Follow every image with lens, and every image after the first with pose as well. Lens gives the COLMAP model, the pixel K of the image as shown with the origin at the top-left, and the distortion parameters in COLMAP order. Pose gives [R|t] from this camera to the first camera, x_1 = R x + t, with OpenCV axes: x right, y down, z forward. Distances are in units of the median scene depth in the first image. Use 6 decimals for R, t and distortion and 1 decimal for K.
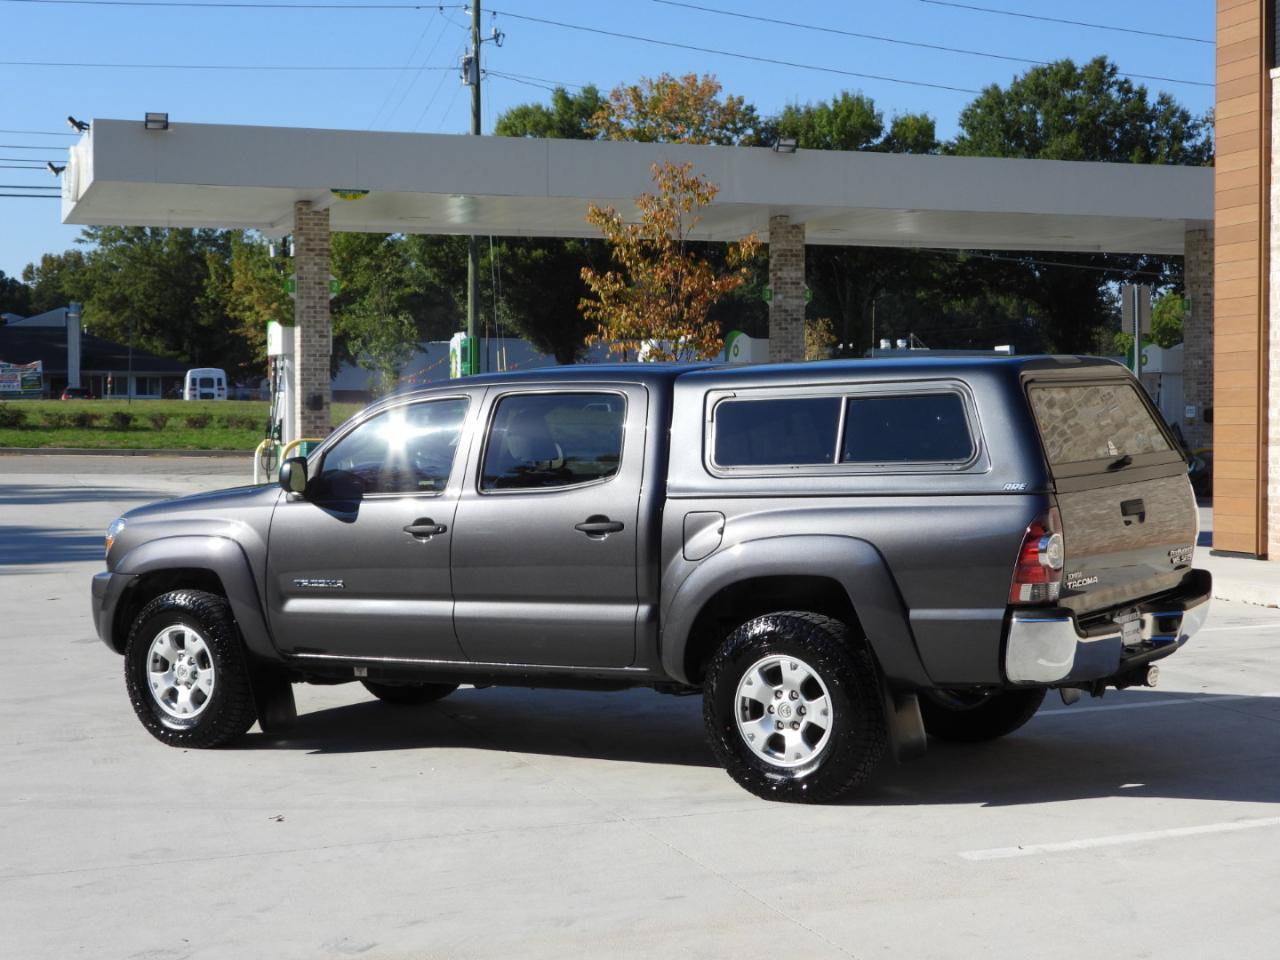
lens RADIAL K [[4122.4, 0, 640.0], [0, 4122.4, 480.0], [0, 0, 1]] dist [-0.014484, 0.795935]
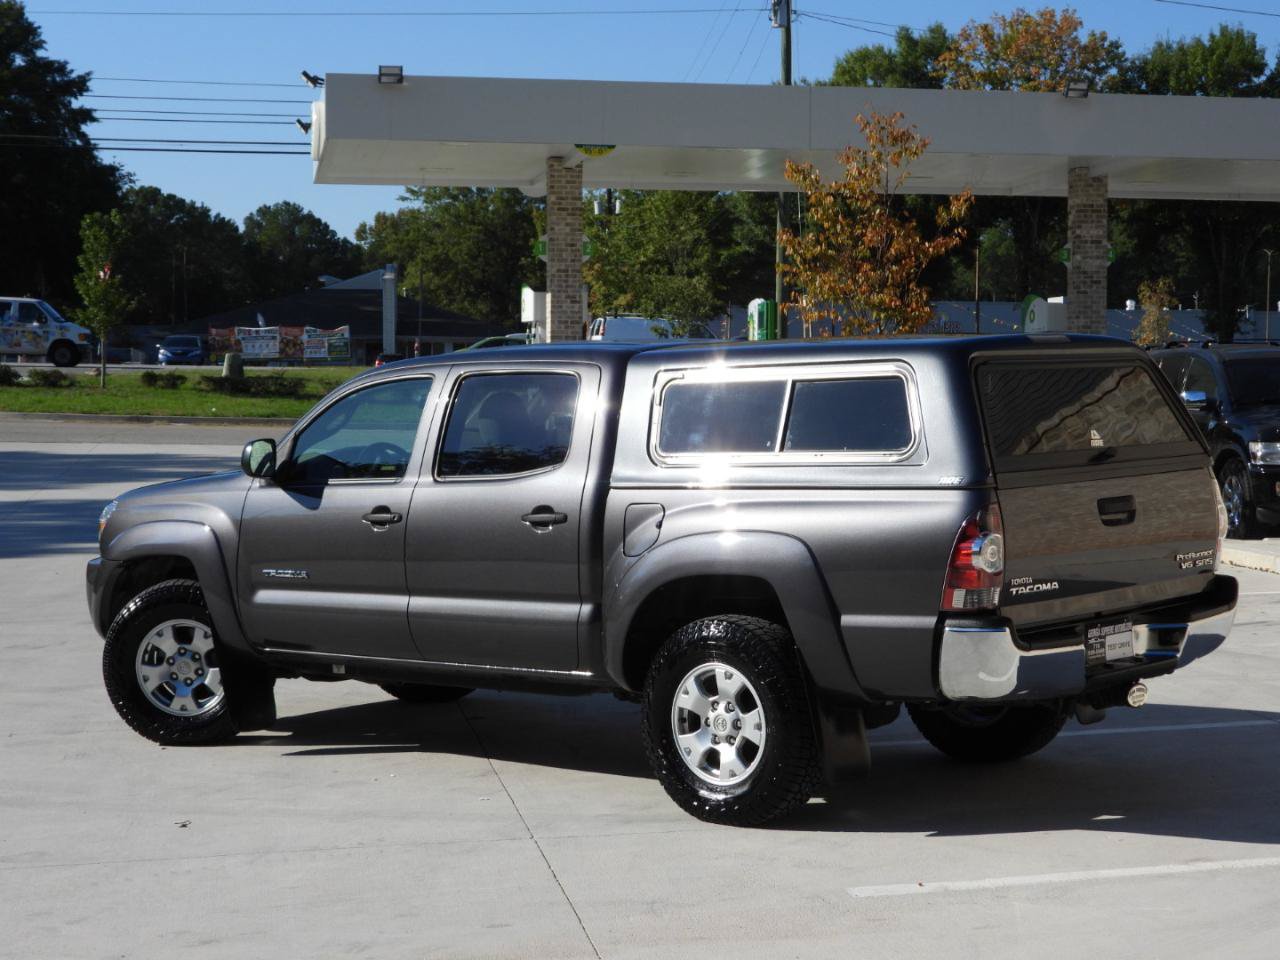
lens RADIAL K [[4431.7, 0, 640.0], [0, 4431.7, 480.0], [0, 0, 1]] dist [-0.015295, 0.998697]
pose [[0.956656, 0.011357, -0.290997, 0.243411], [-0.007555, 0.999871, 0.014186, -0.009363], [0.291121, -0.011373, 0.956619, 0.046423]]
